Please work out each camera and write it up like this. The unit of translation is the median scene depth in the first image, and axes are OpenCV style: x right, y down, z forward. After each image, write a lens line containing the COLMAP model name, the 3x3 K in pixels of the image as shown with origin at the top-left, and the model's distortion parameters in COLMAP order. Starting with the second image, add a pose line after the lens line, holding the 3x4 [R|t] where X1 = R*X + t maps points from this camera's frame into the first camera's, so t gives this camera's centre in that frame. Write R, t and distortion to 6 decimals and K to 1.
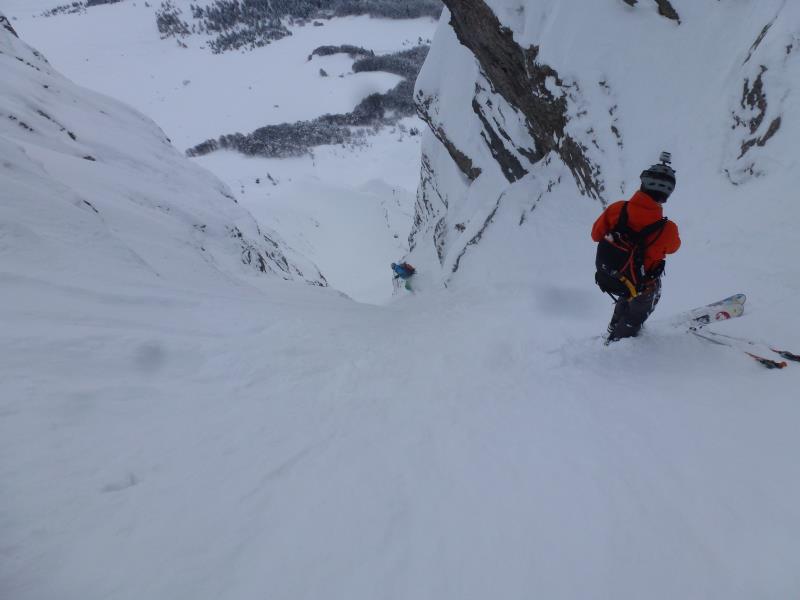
lens RADIAL K [[564.9, 0, 397.4], [0, 564.9, 303.0], [0, 0, 1]] dist [-0.059501, 0.021793]
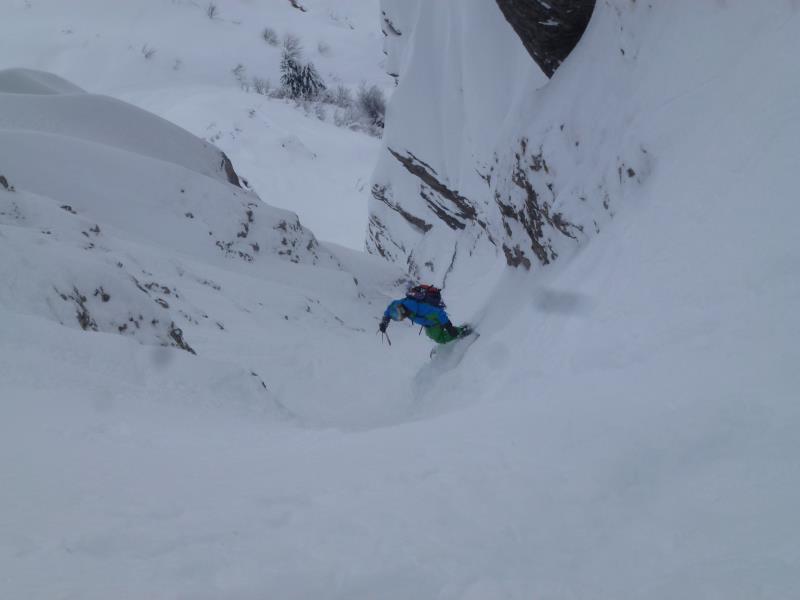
lens RADIAL K [[564.9, 0, 397.4], [0, 564.9, 303.0], [0, 0, 1]] dist [-0.059501, 0.021793]
pose [[0.953531, -0.291438, 0.076440, -0.142758], [0.296583, 0.952603, -0.067722, 0.050937], [-0.053080, 0.087246, 0.994772, -0.600078]]
